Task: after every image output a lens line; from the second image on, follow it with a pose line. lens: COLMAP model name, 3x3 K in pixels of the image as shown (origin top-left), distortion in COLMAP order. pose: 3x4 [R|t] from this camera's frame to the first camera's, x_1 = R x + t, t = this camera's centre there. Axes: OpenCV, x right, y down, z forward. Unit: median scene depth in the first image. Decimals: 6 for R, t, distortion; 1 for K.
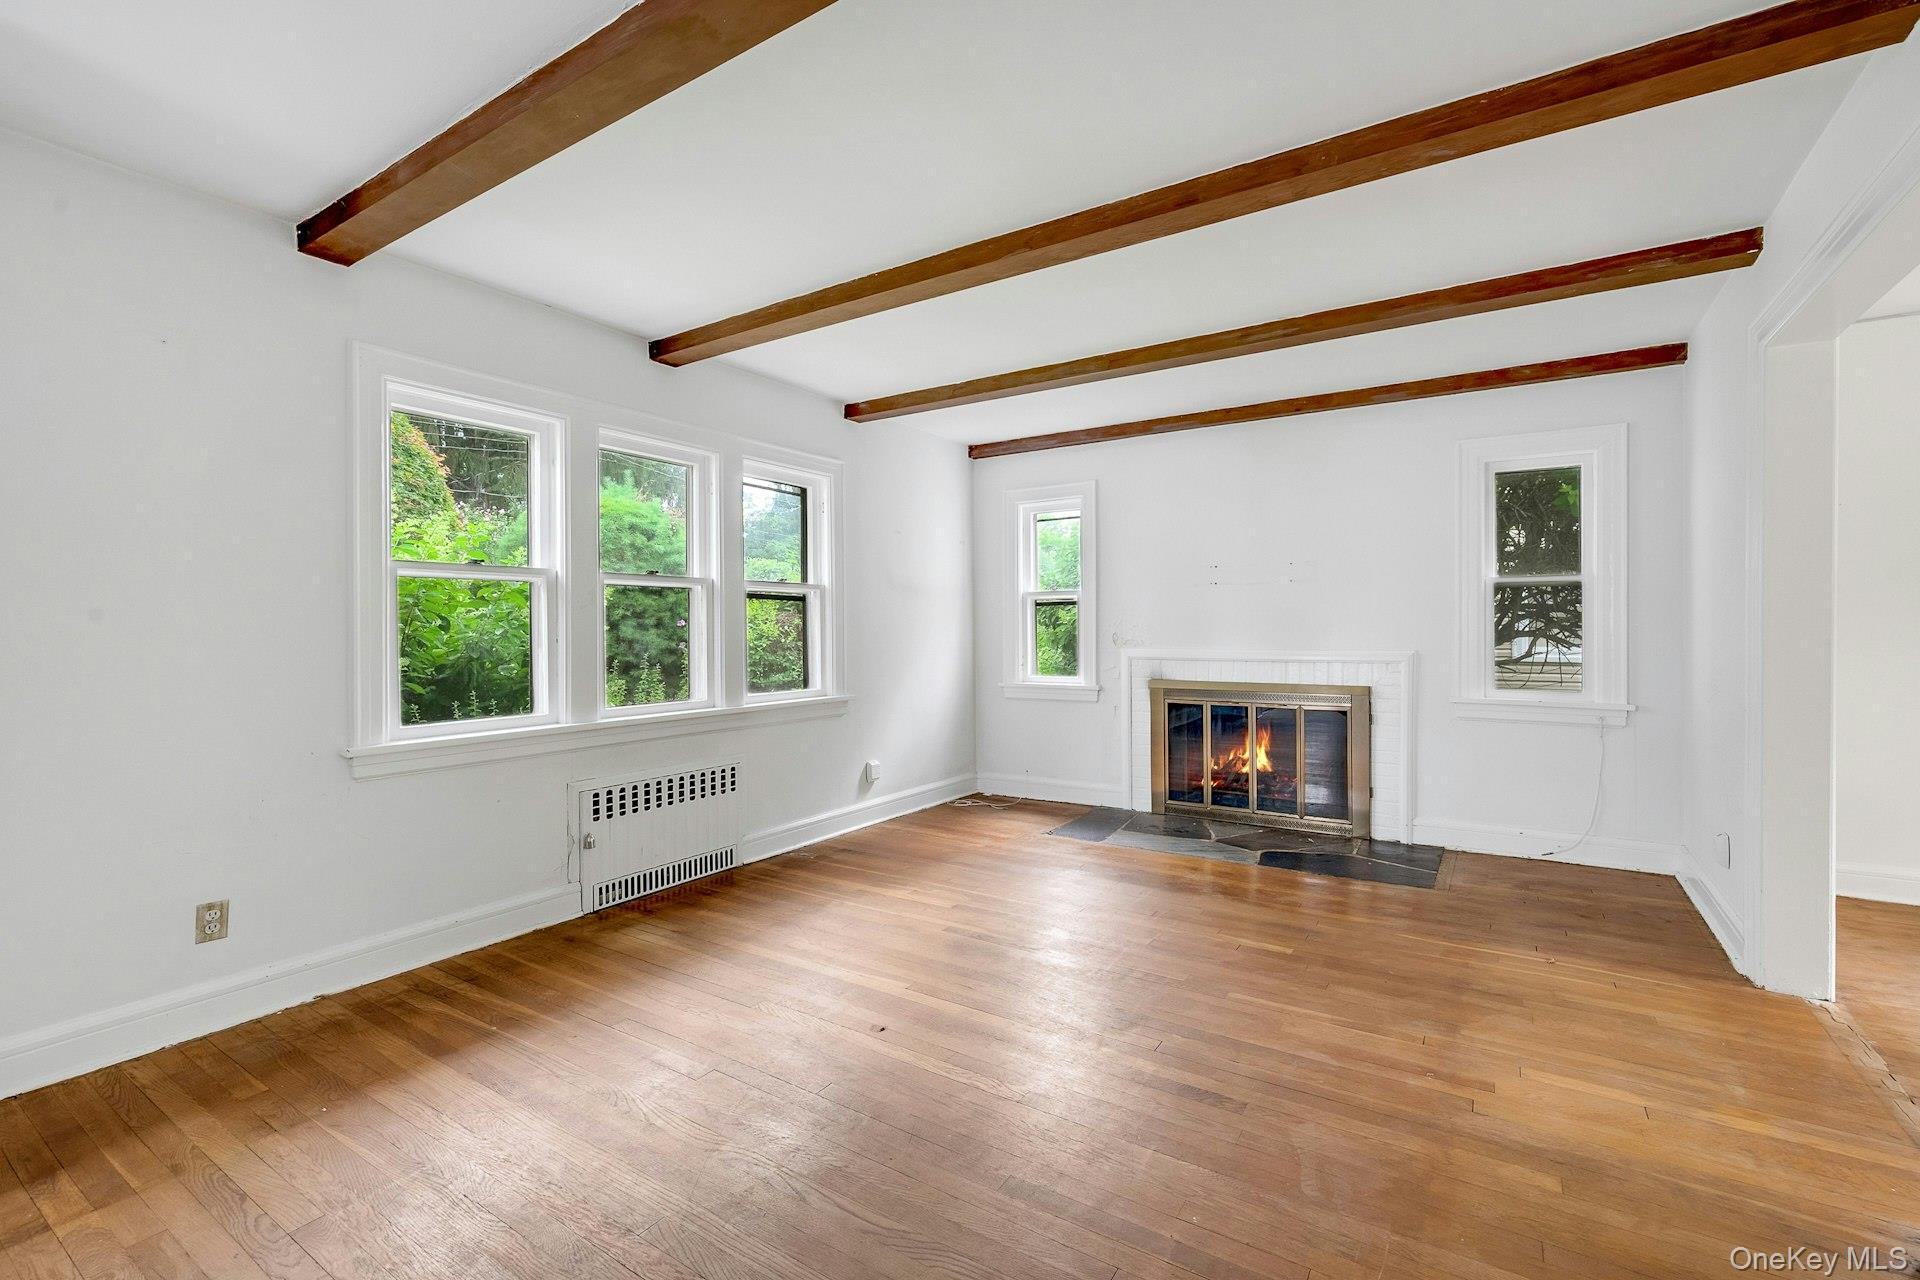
lens RADIAL K [[764.0, 0, 1022.1], [0, 764.0, 638.6], [0, 0, 1]] dist [0.000407, -0.000153]
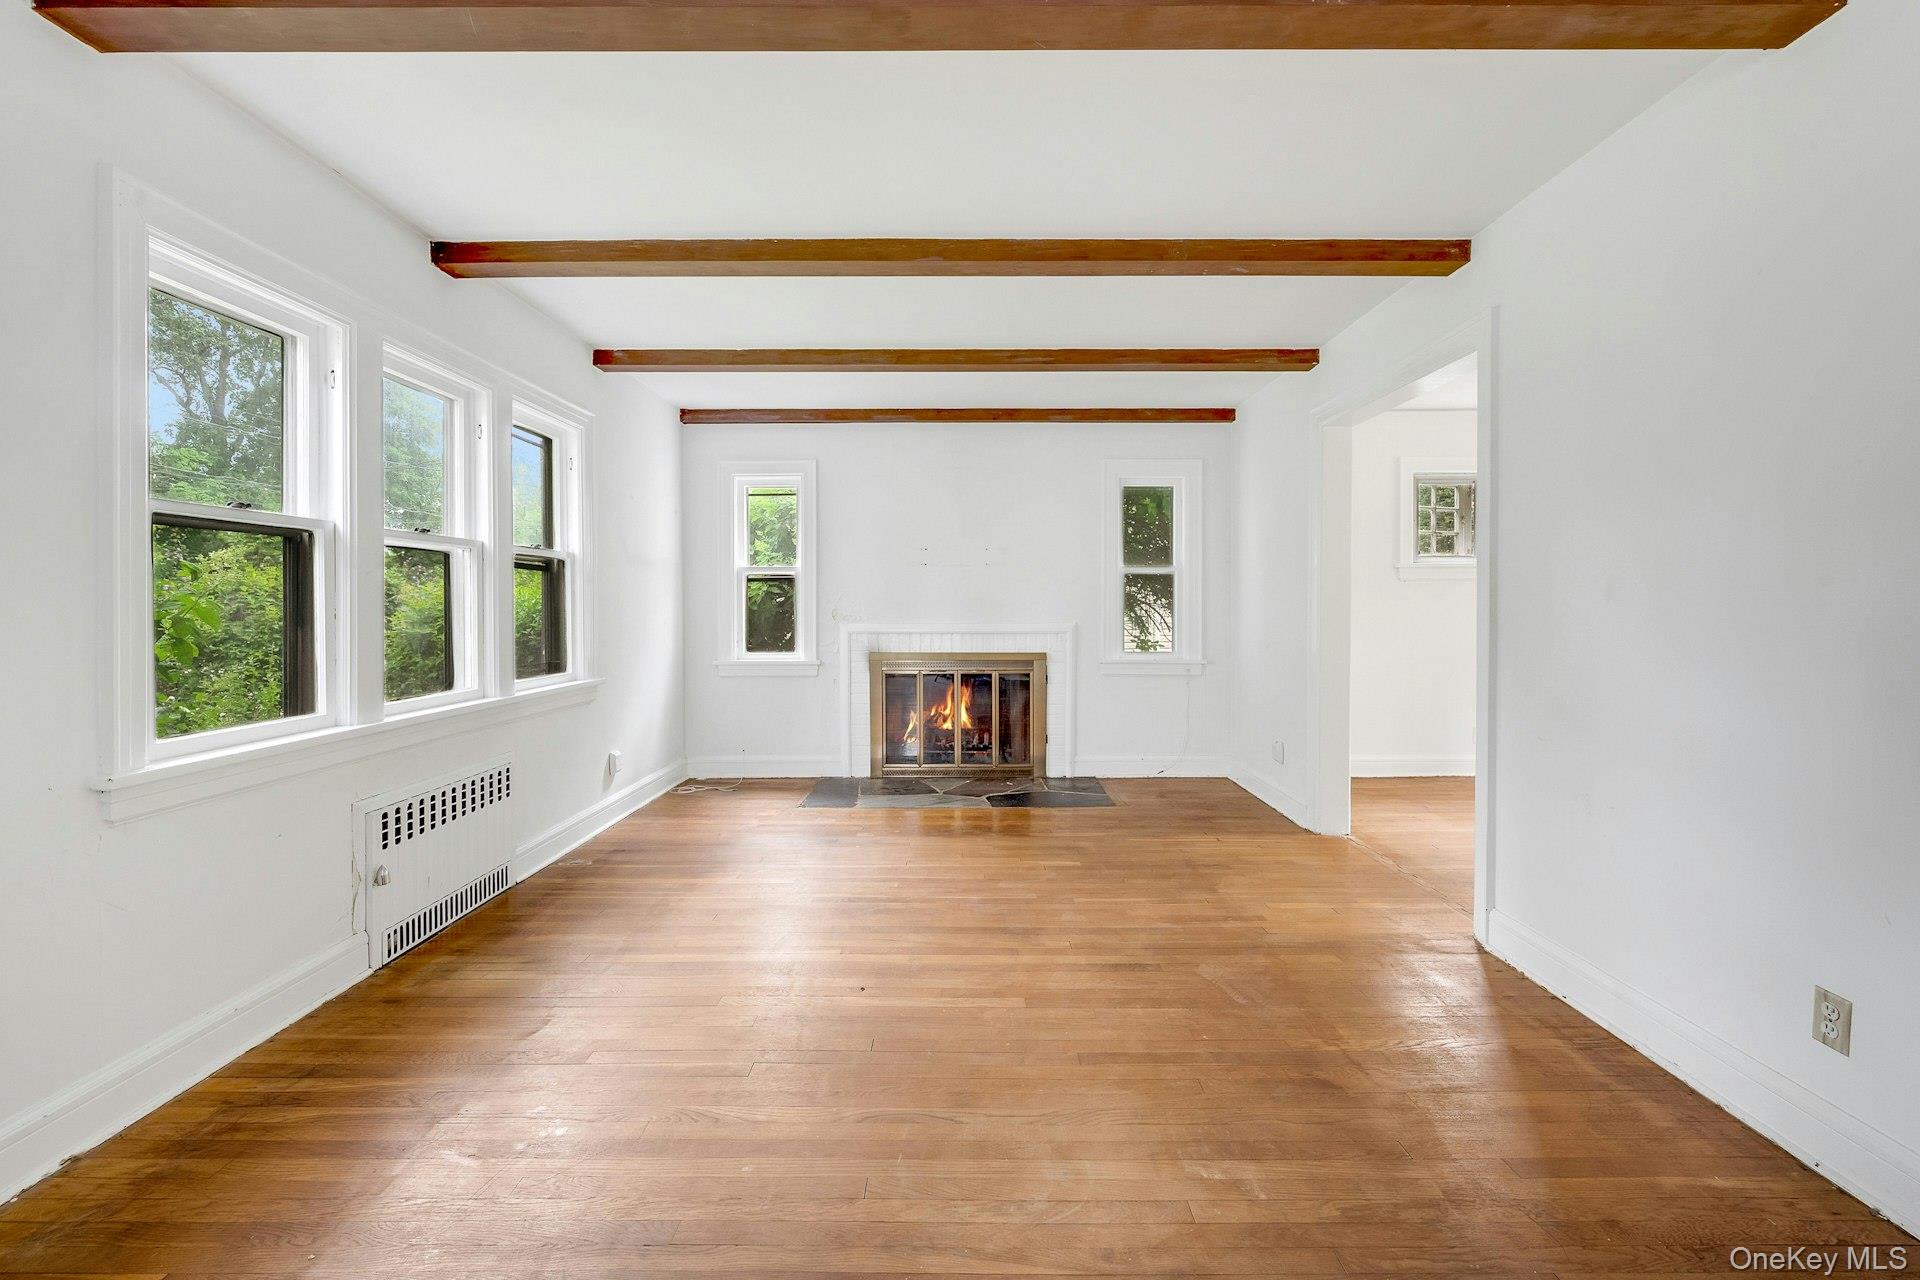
lens RADIAL K [[764.0, 0, 963.1], [0, 764.0, 619.0], [0, 0, 1]] dist [0.000528, 0.000054]
pose [[0.855873, -0.006164, 0.517150, -0.386152], [0.004799, 0.999981, 0.003975, 0.004555], [-0.517164, -0.000920, 0.855886, 0.028404]]
